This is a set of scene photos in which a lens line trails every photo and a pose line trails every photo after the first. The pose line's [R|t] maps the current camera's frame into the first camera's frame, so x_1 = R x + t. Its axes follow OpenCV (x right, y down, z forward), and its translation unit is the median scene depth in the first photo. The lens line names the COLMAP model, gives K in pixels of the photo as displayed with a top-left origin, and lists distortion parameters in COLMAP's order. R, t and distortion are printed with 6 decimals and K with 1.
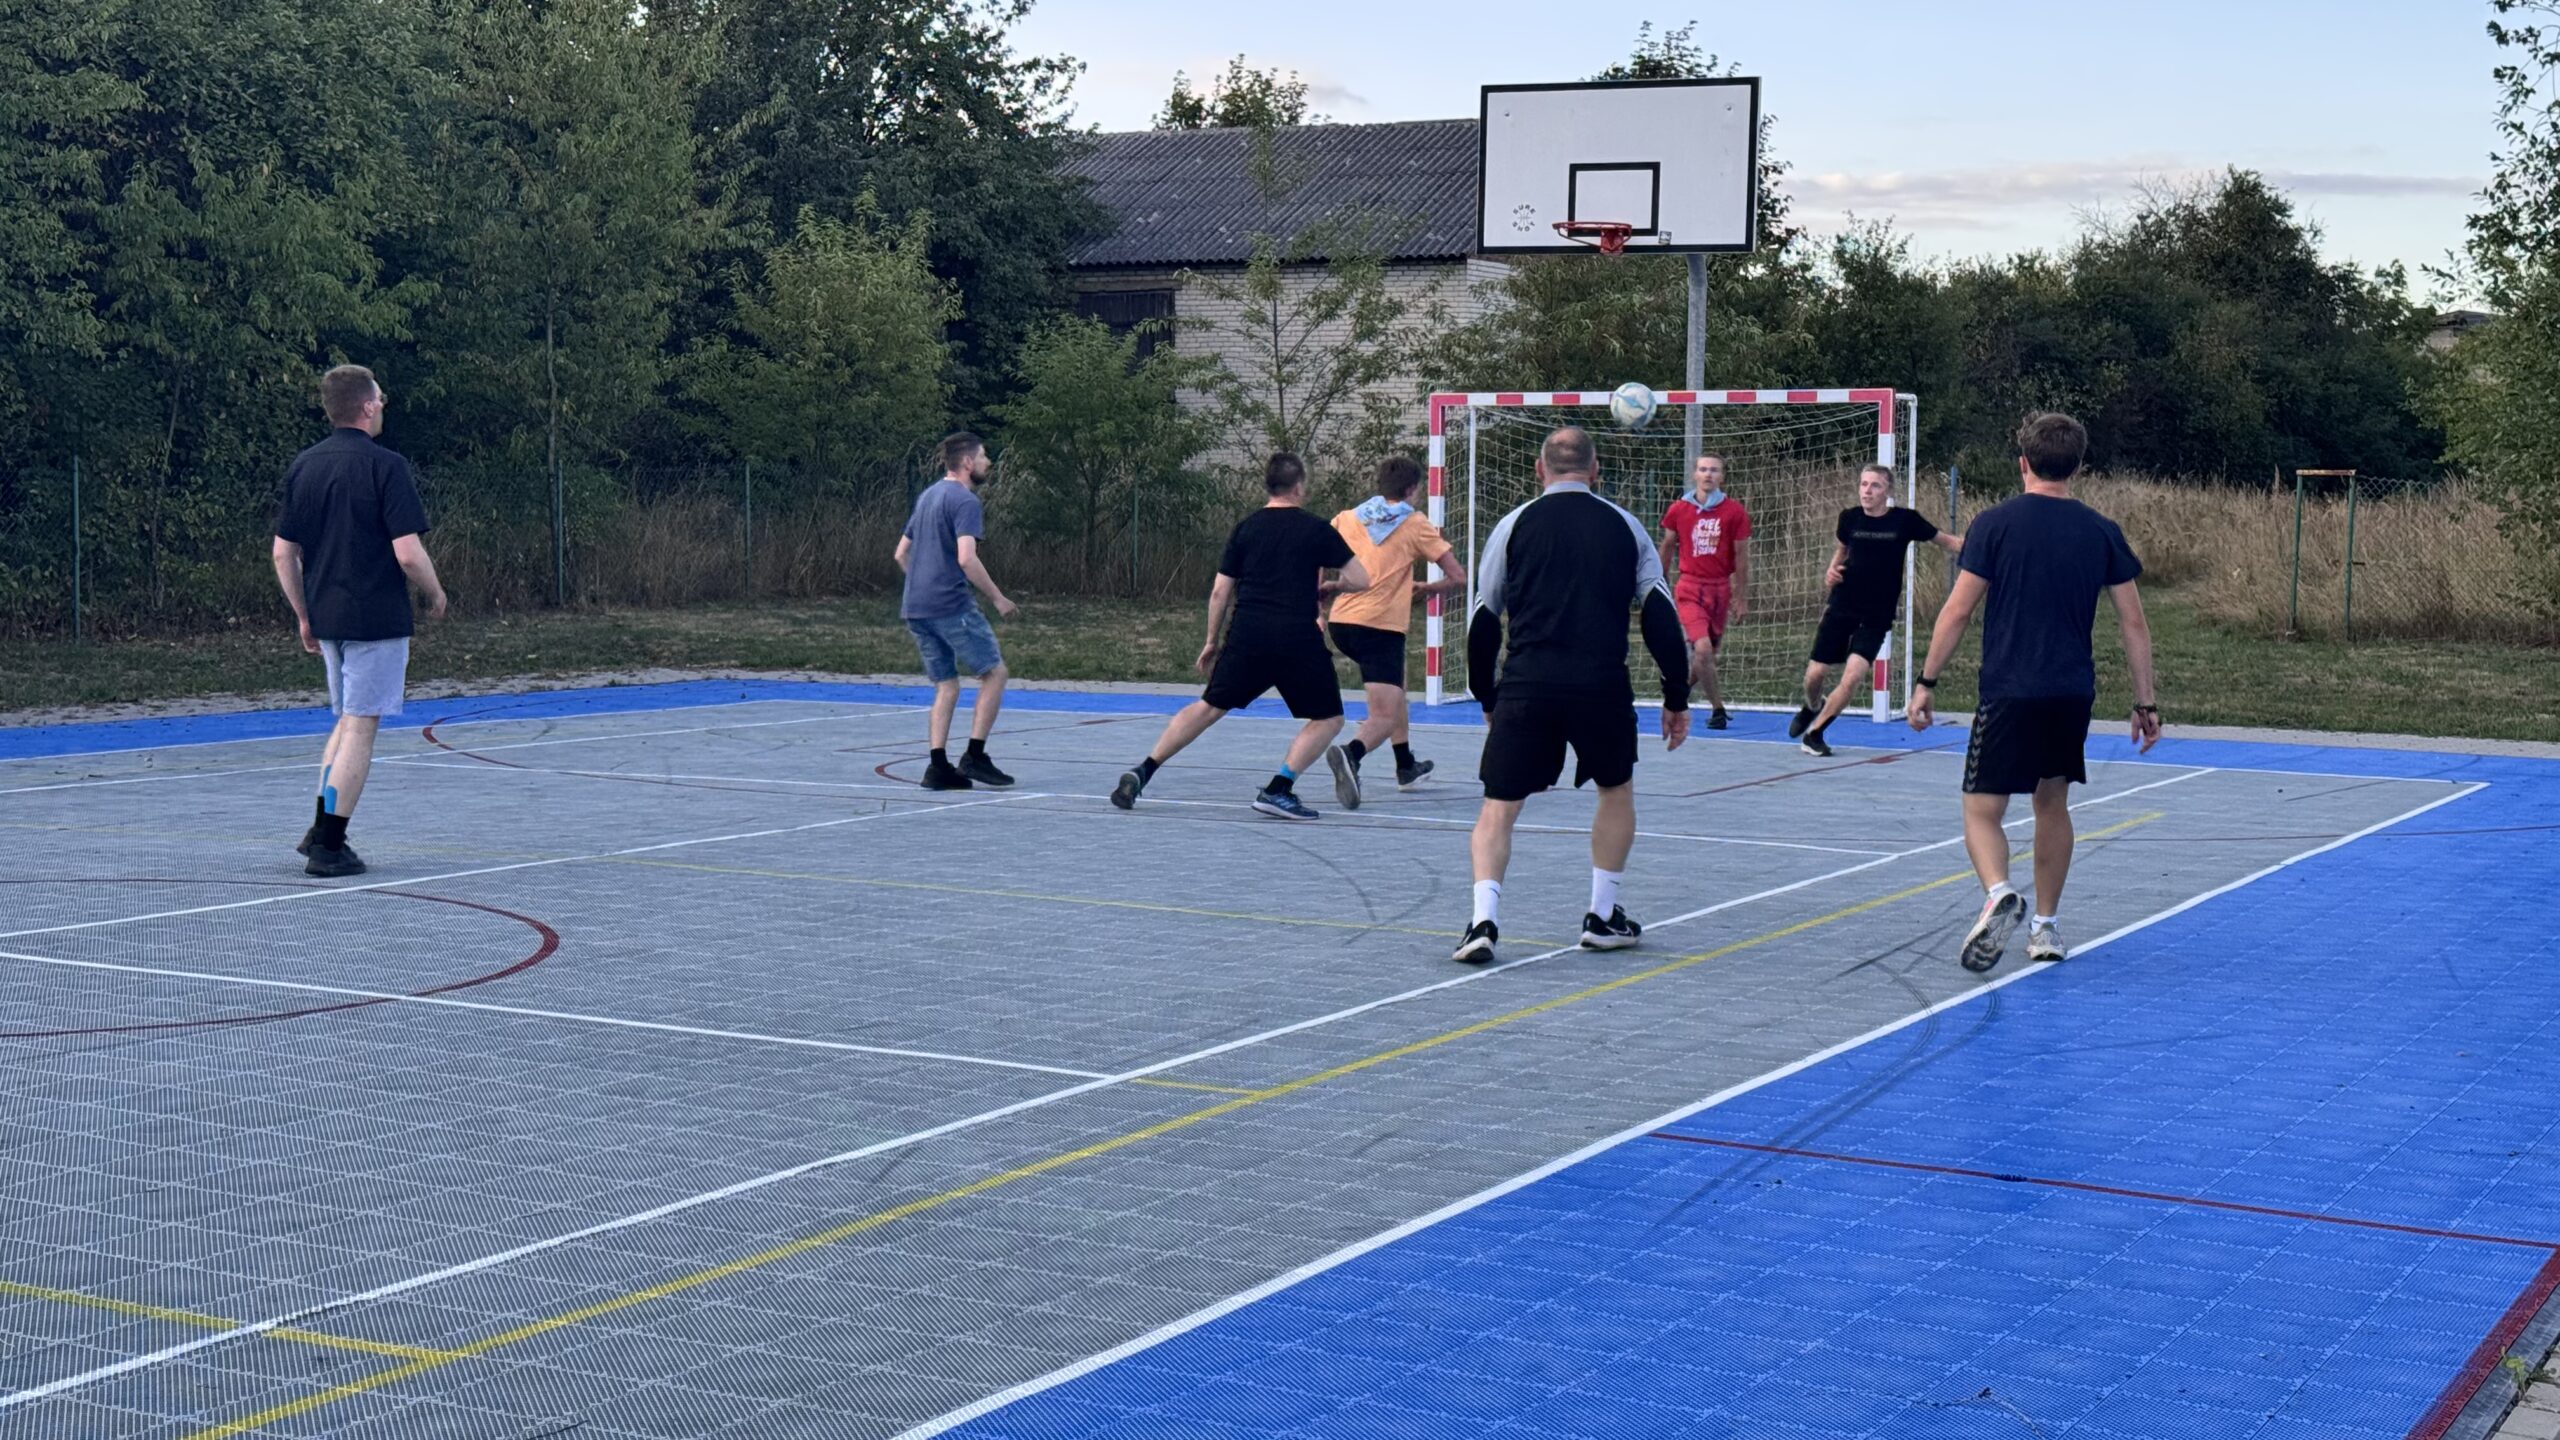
lens RADIAL K [[3544.3, 0, 1250.3], [0, 3544.3, 726.6], [0, 0, 1]] dist [0.135414, 0.000000]
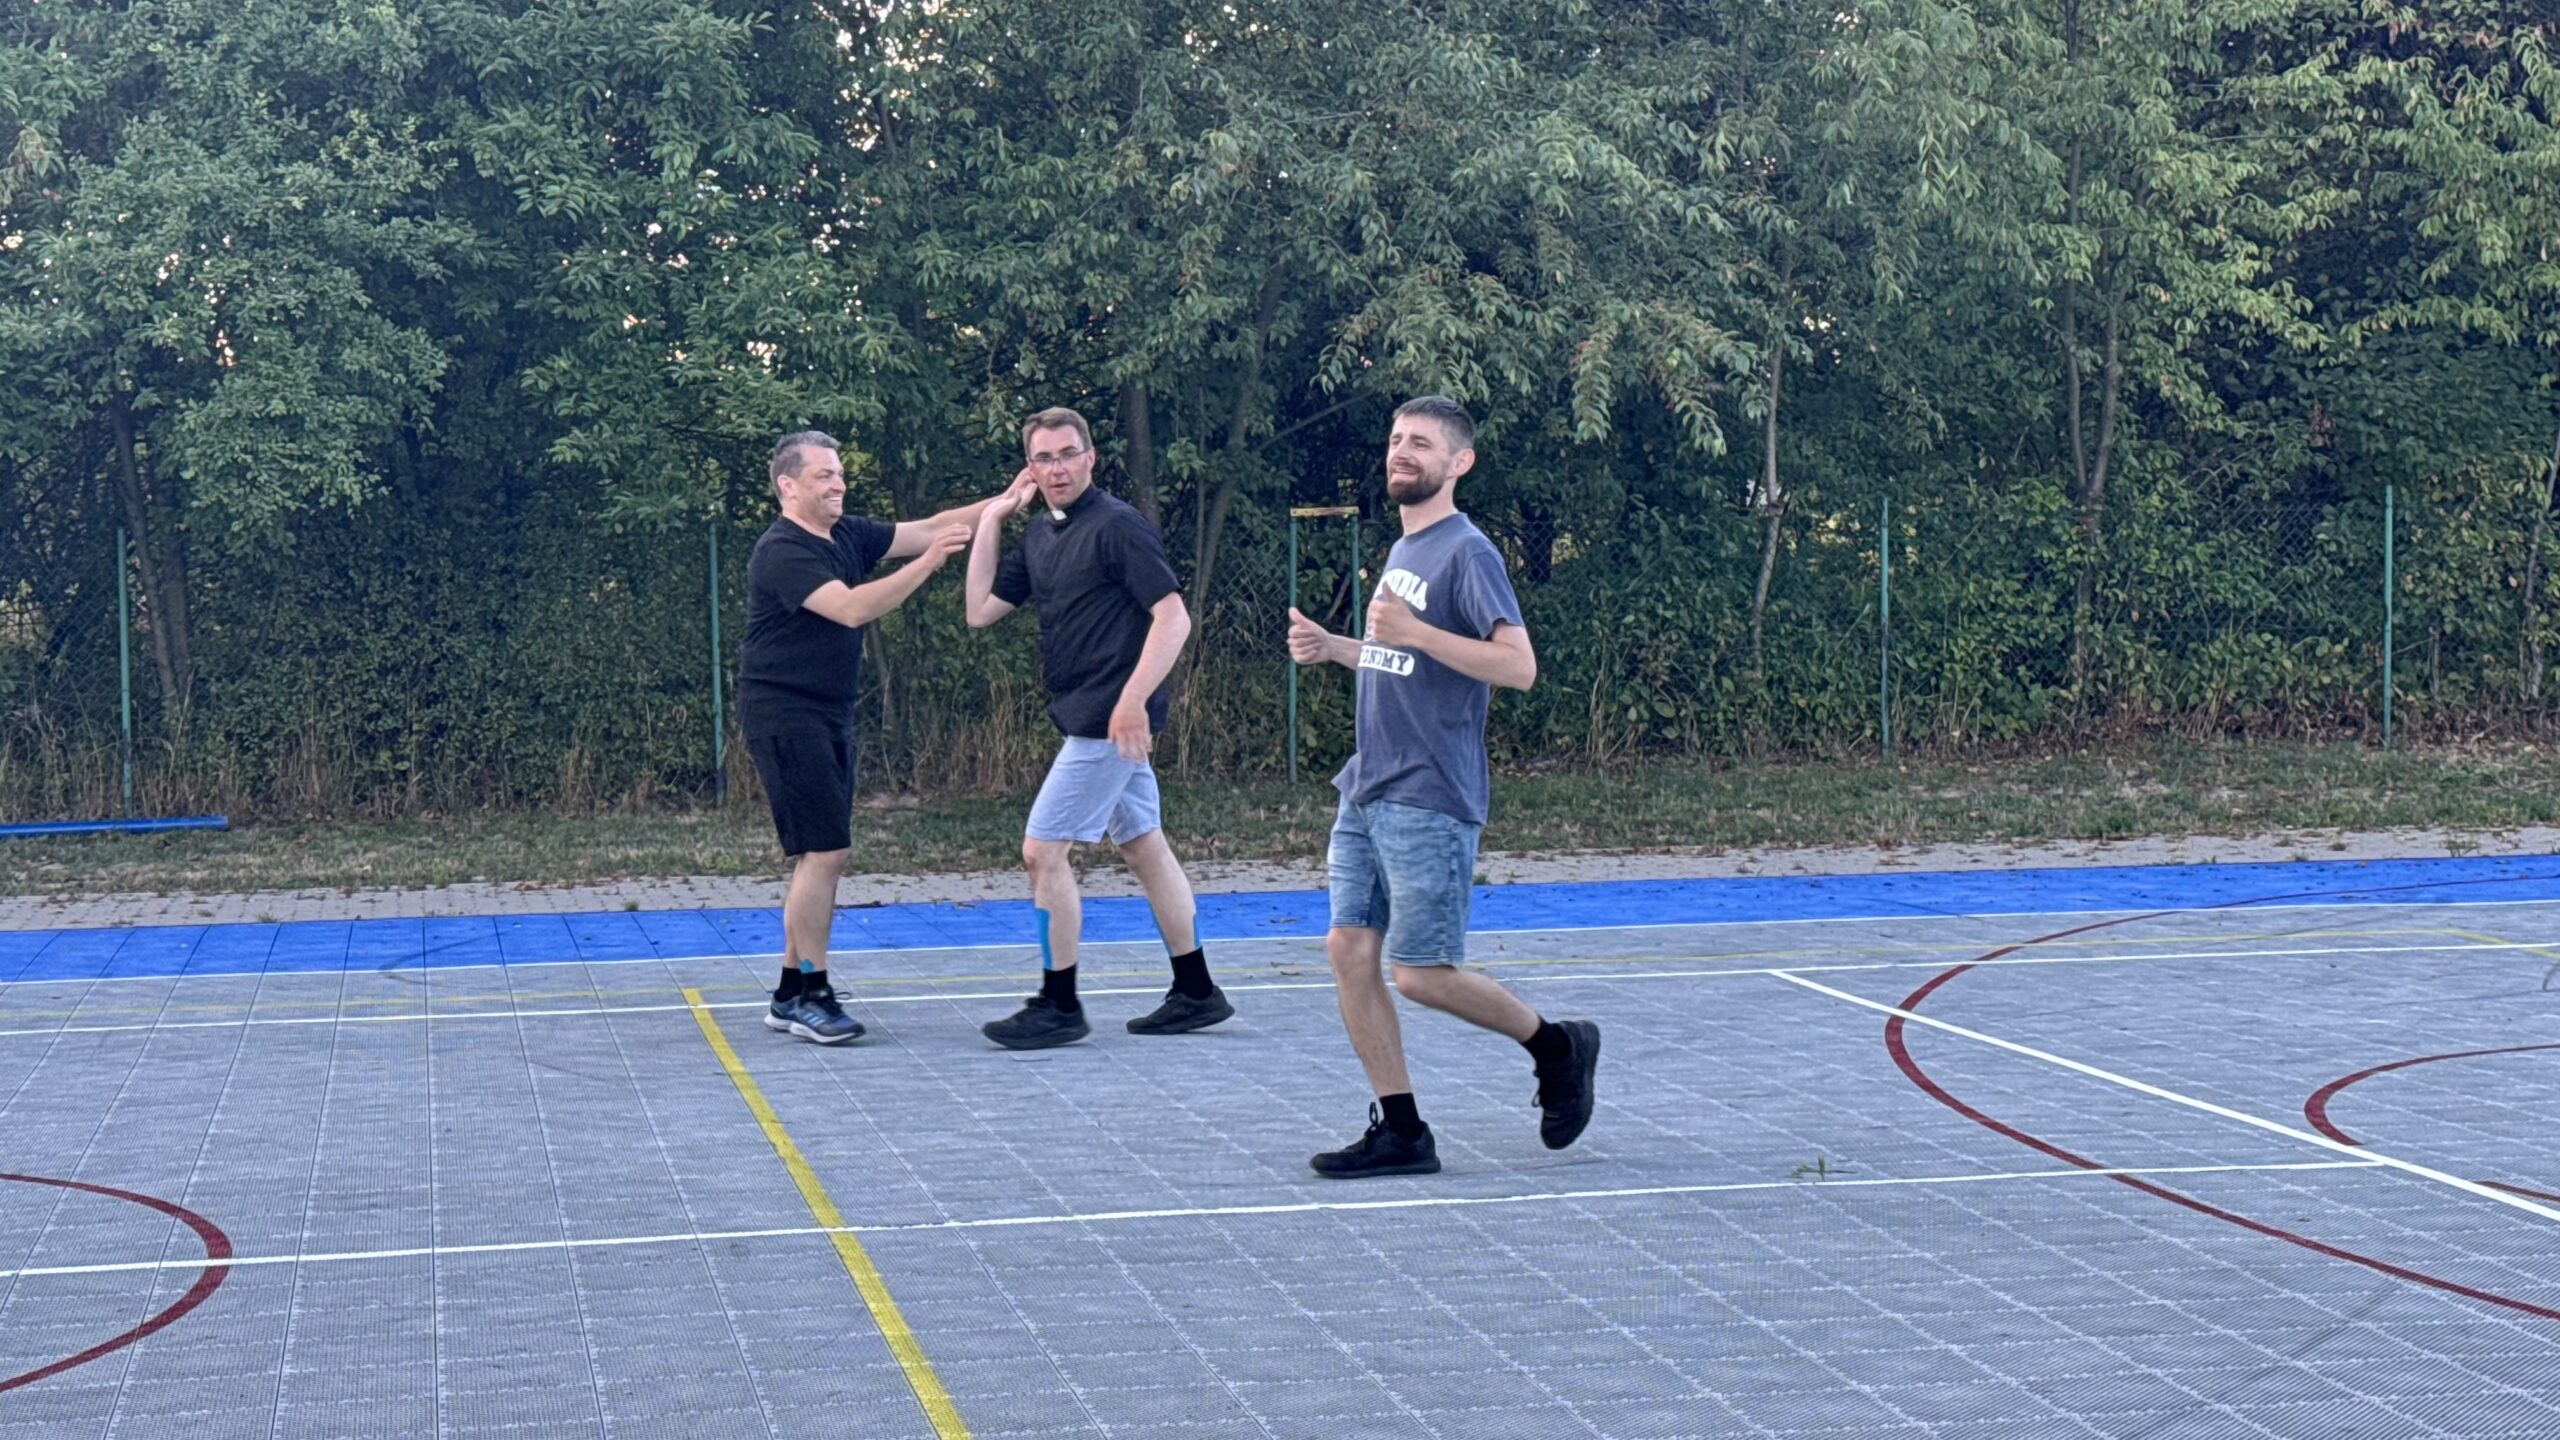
lens RADIAL K [[3975.1, 0, 1274.0], [0, 3975.1, 727.7], [0, 0, 1]] dist [0.146714, 0.000000]
pose [[0.629389, 0.018432, -0.776872, 0.151605], [-0.032778, 0.999459, -0.002843, -0.016312], [0.776399, 0.027254, 0.629652, 0.305023]]
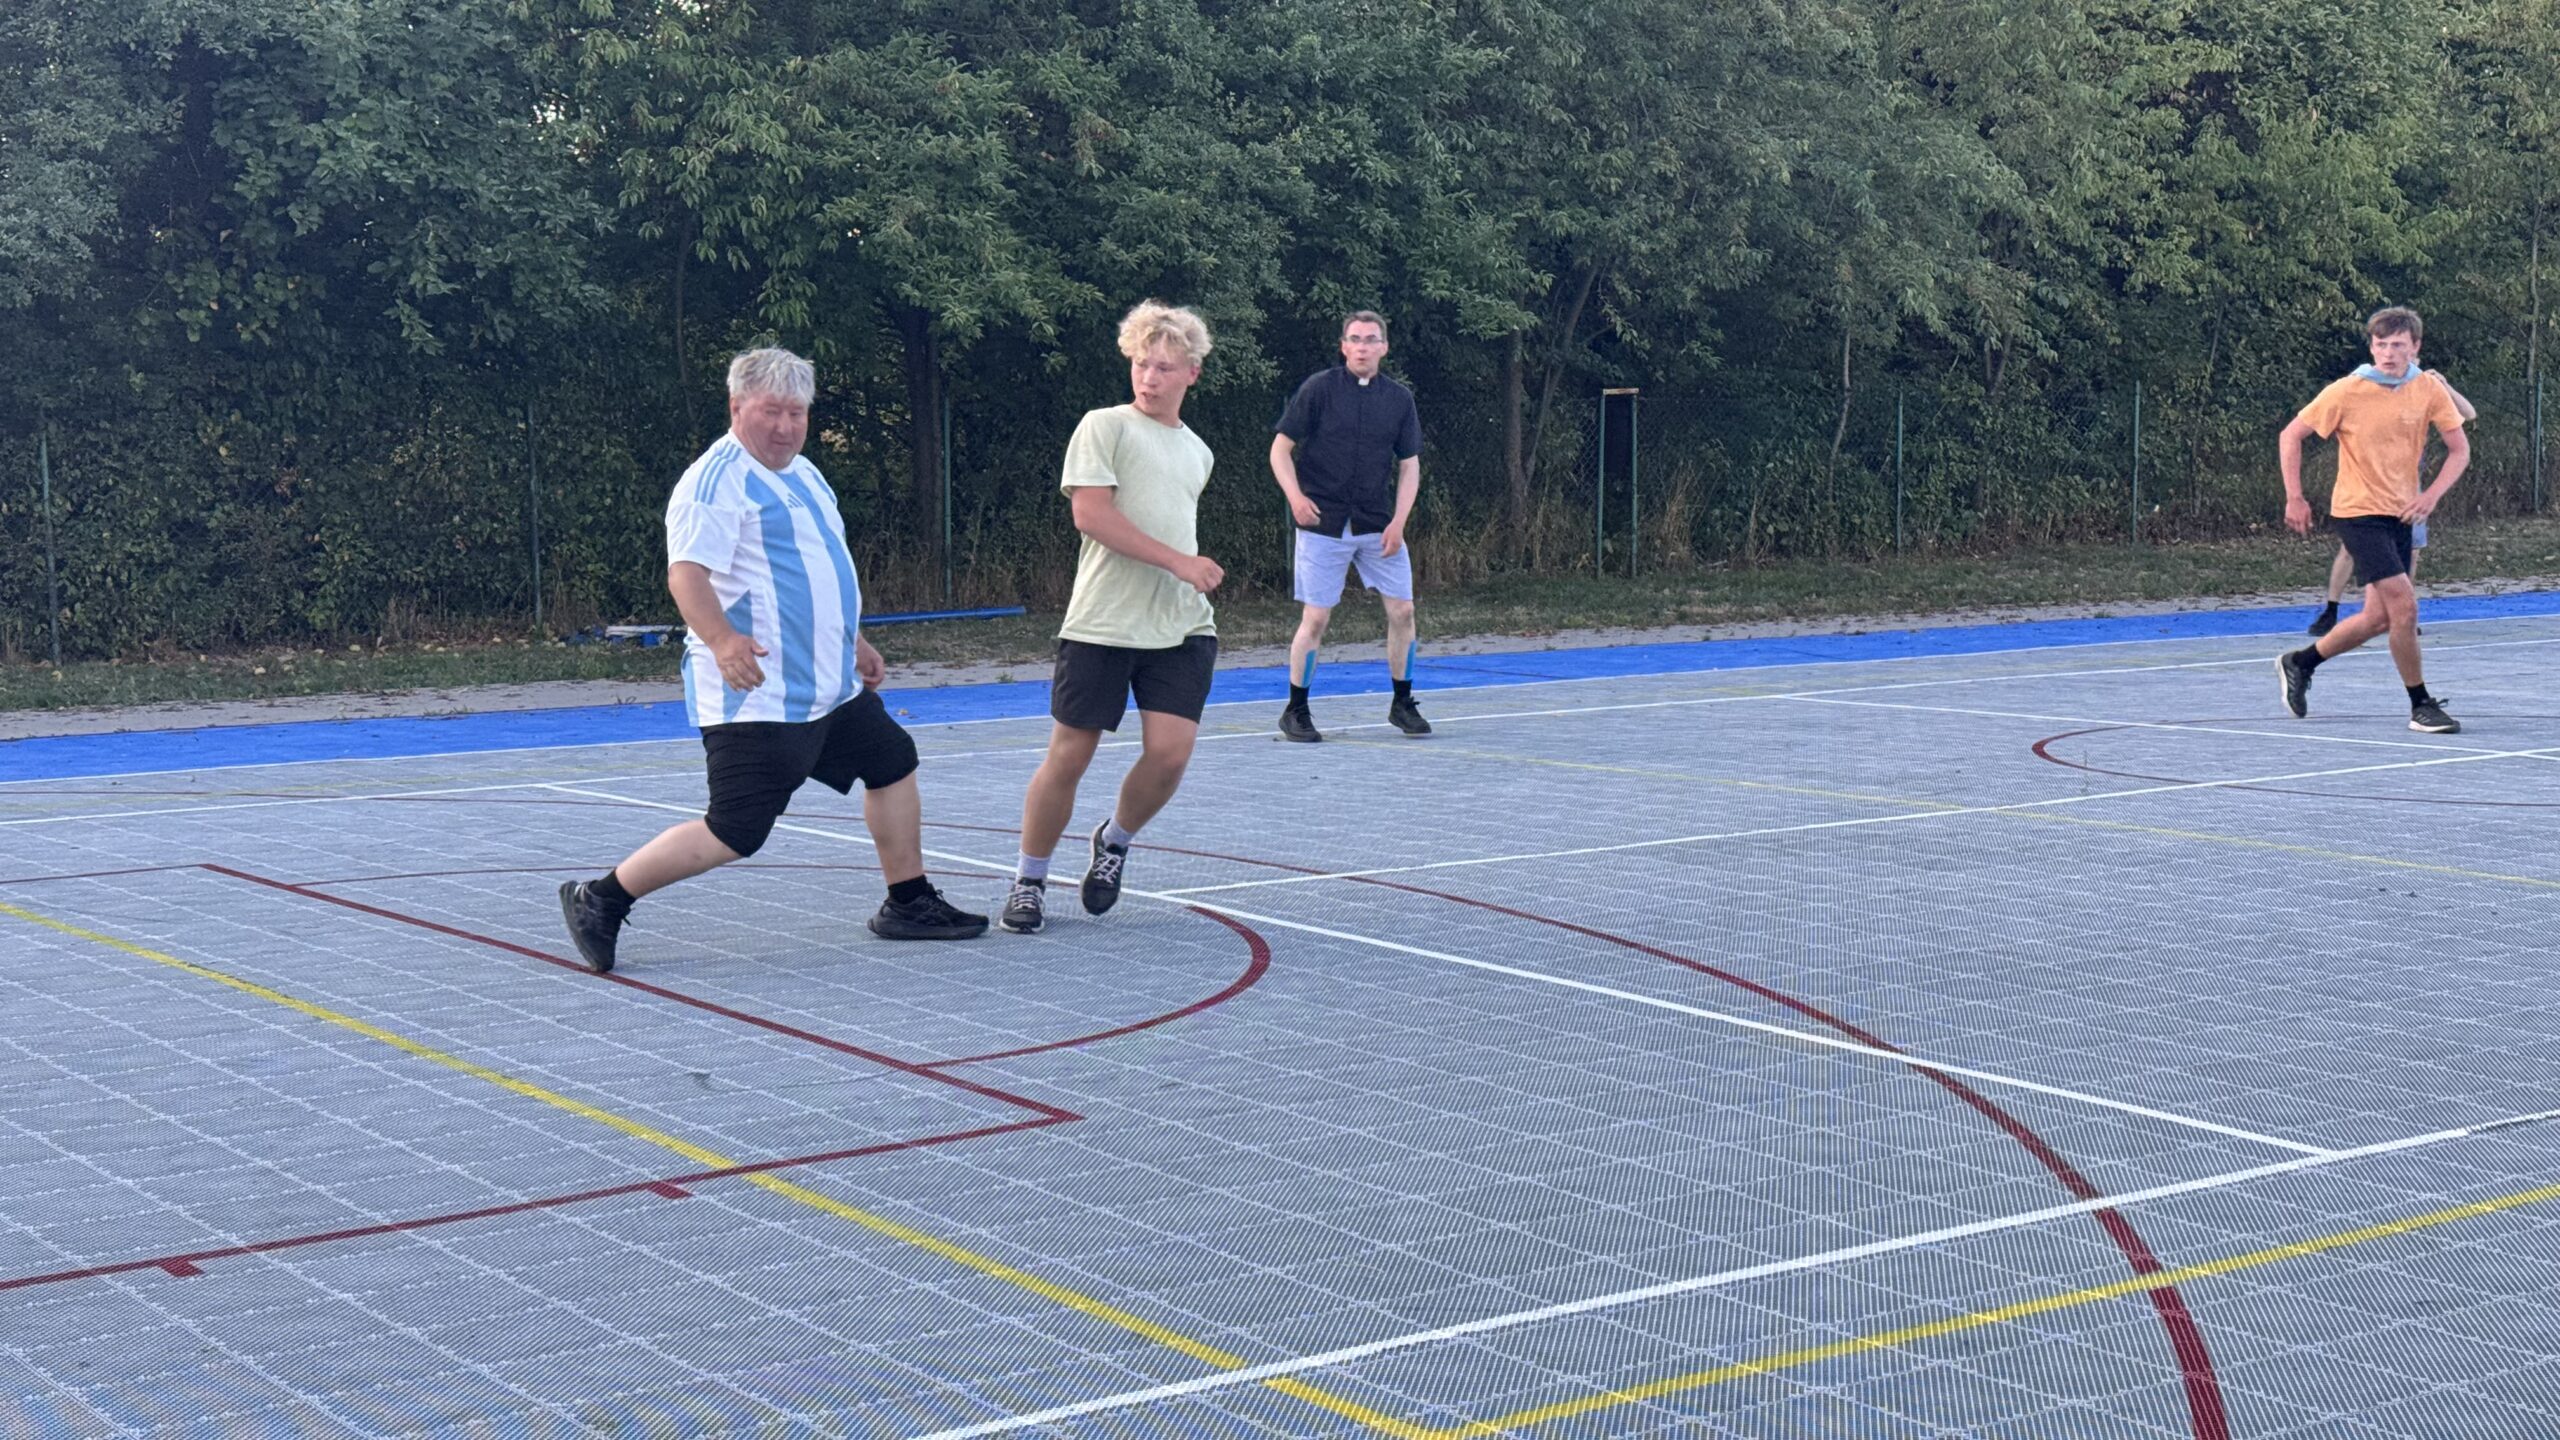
lens RADIAL K [[3544.3, 0, 1290.7], [0, 3544.3, 741.6], [0, 0, 1]] dist [0.135414, 0.000000]
pose [[0.903771, 0.025634, -0.427248, -0.078687], [-0.014649, 0.999473, 0.028979, 0.009191], [0.427766, -0.019931, 0.903670, -0.130662]]
